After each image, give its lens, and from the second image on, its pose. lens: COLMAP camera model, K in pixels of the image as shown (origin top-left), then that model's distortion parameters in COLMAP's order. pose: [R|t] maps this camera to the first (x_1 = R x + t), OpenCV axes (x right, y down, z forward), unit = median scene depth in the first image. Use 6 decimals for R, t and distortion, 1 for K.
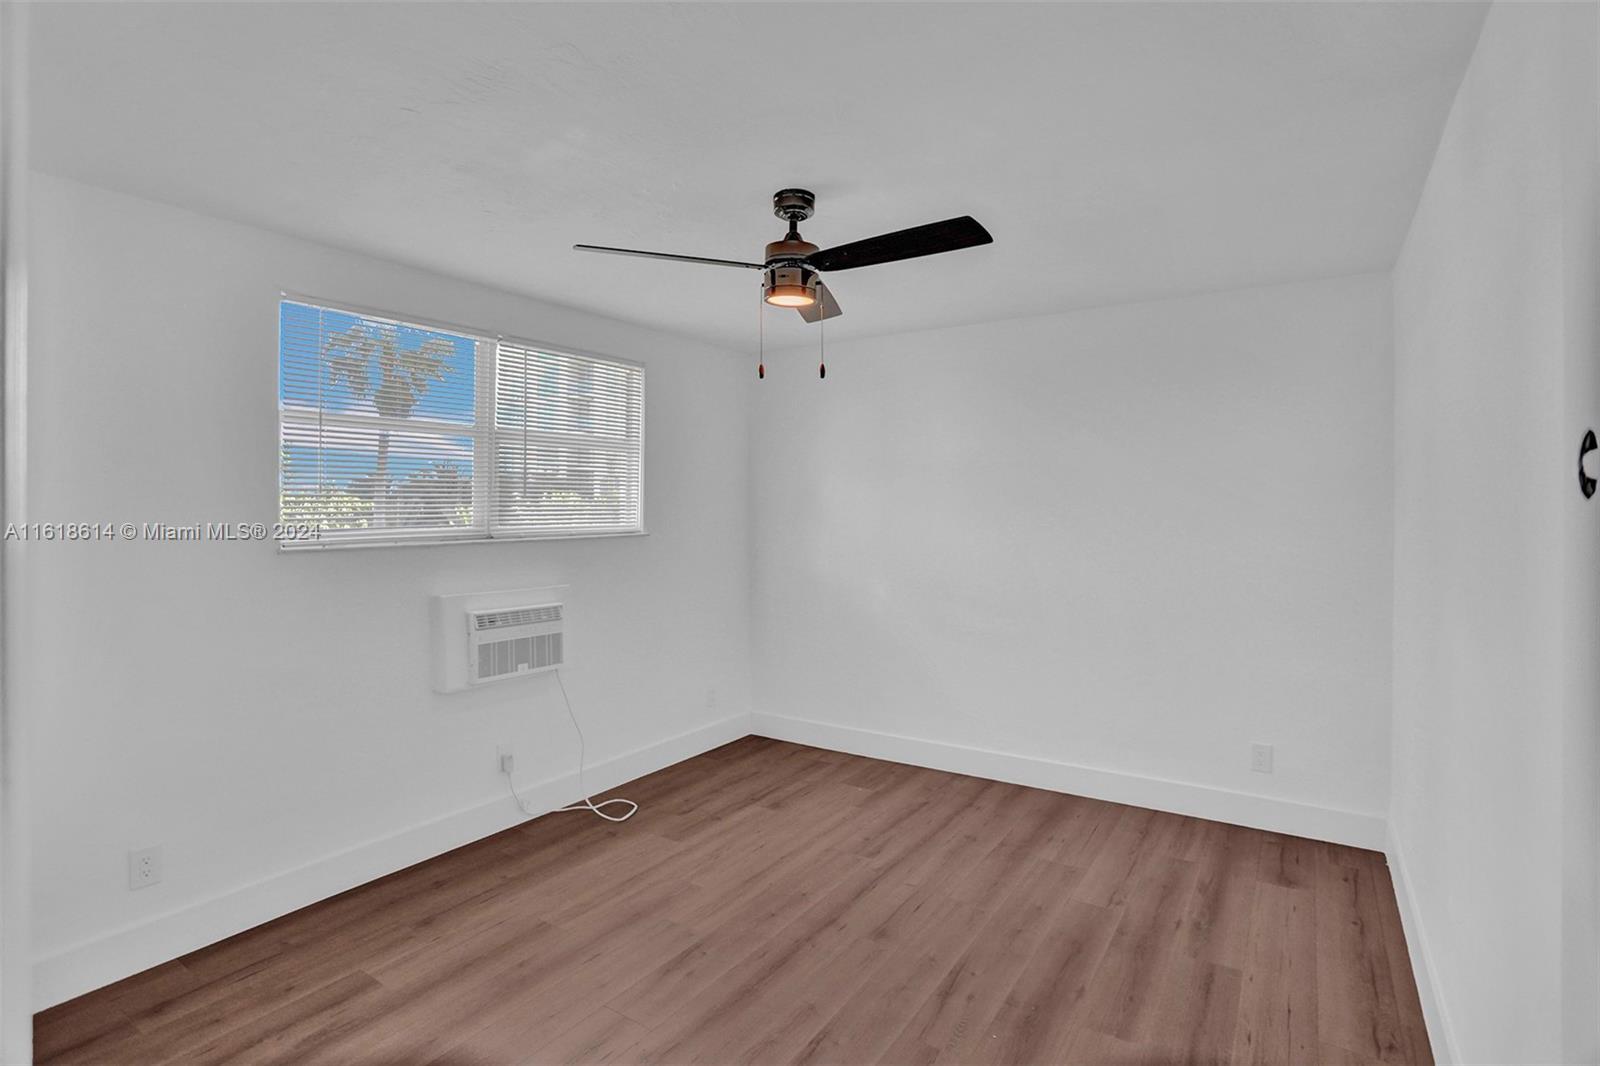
lens RADIAL K [[799.4, 0, 787.9], [0, 799.4, 514.1], [0, 0, 1]] dist [-0.074638, 0.036947]
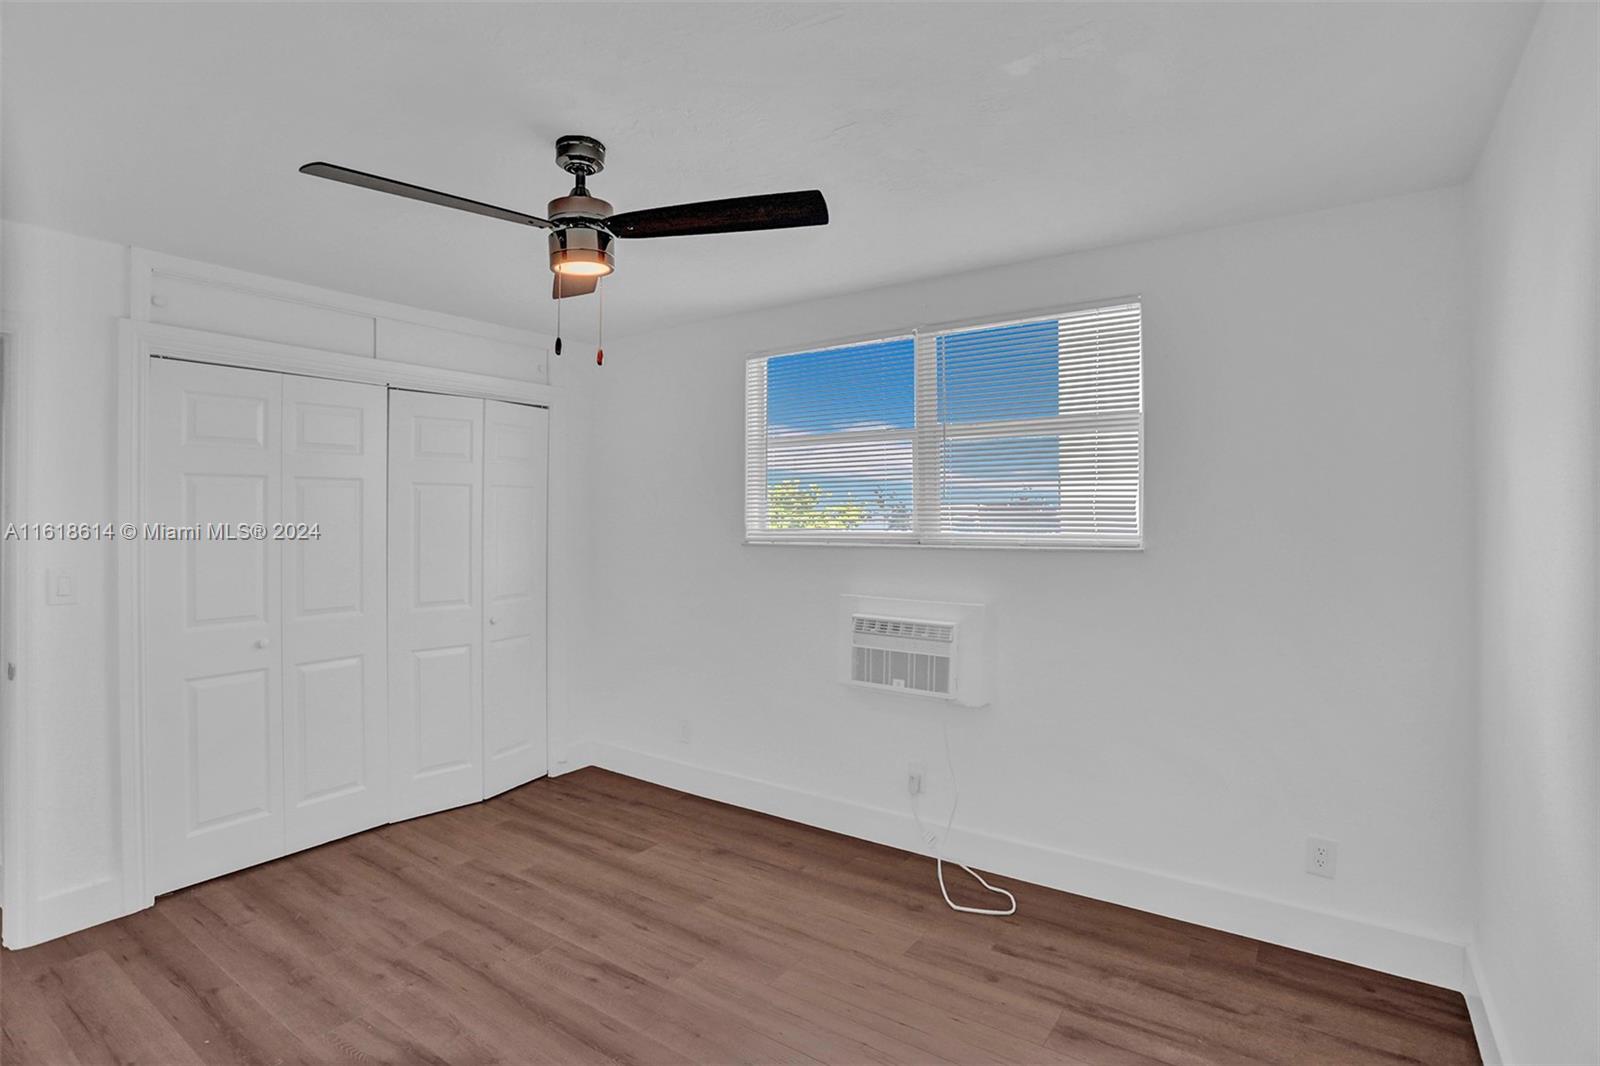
lens RADIAL K [[799.4, 0, 787.9], [0, 799.4, 514.1], [0, 0, 1]] dist [-0.074638, 0.036947]
pose [[-0.034774, 0.004793, -0.999384, 0.631909], [-0.000657, 0.999988, 0.004819, -0.010079], [0.999395, 0.000824, -0.034771, 0.943003]]
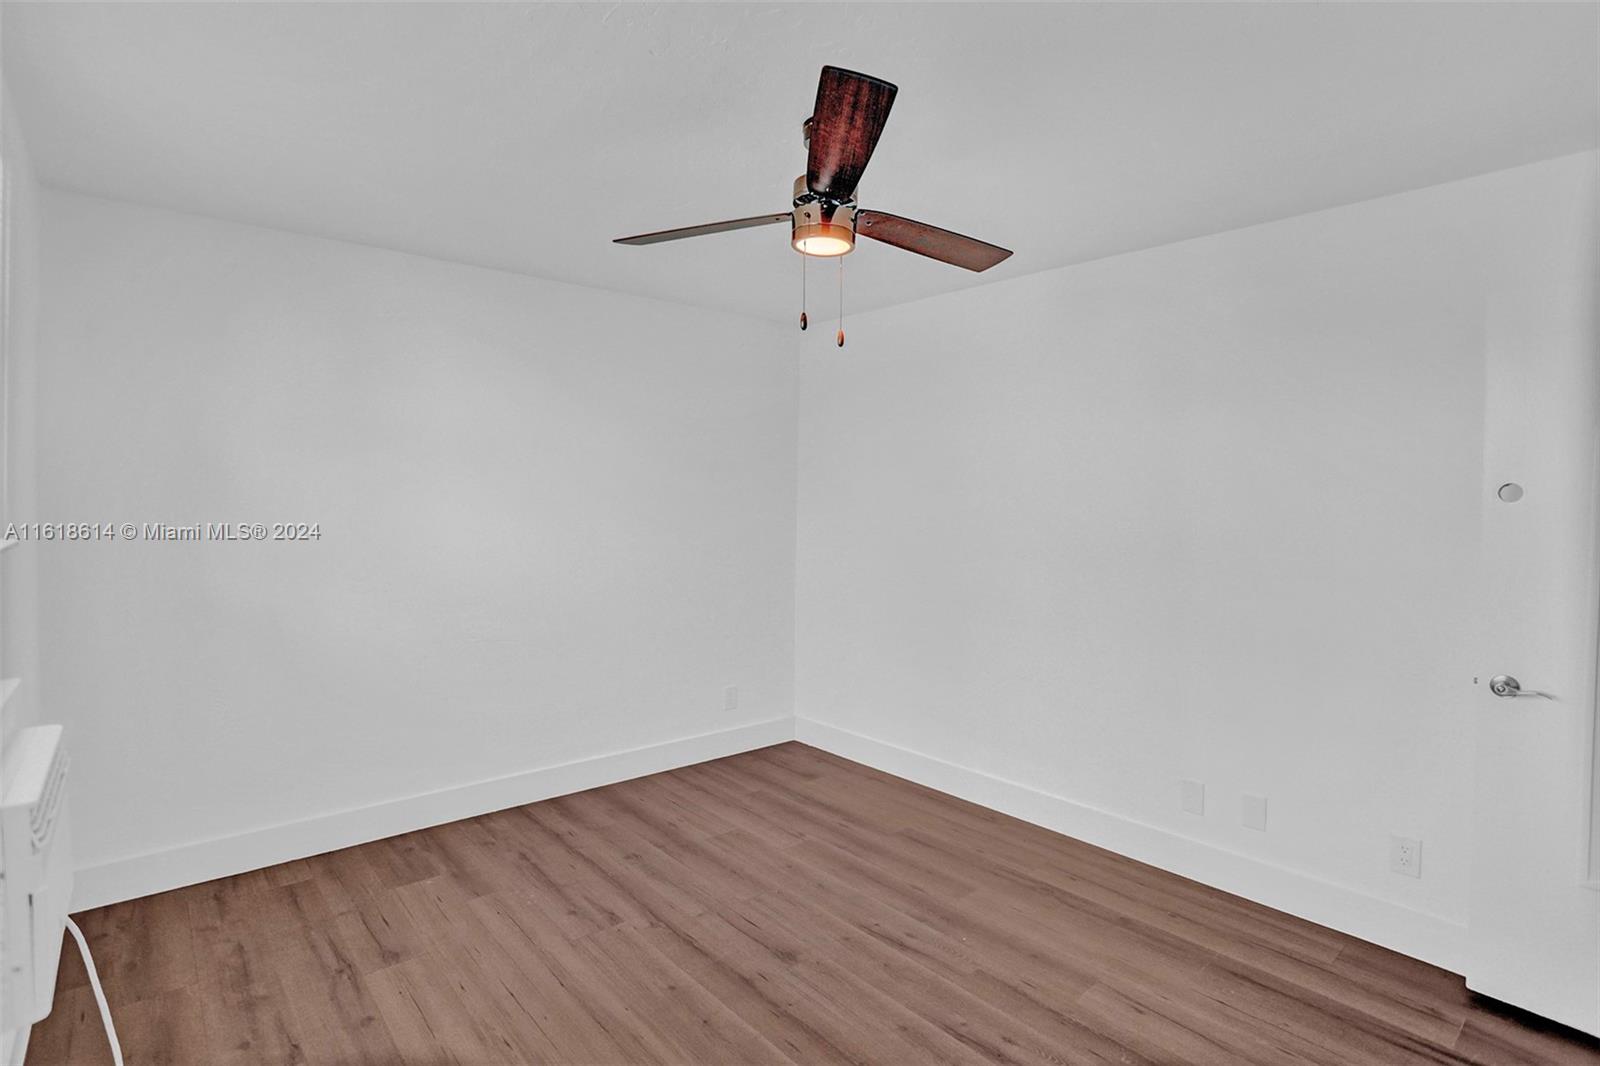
lens RADIAL K [[799.4, 0, 787.9], [0, 799.4, 514.1], [0, 0, 1]] dist [-0.074638, 0.036947]
pose [[0.256620, -0.014290, 0.966407, -0.617629], [-0.005711, 0.999851, 0.016301, -0.000295], [-0.966495, -0.009703, 0.256500, 0.618345]]
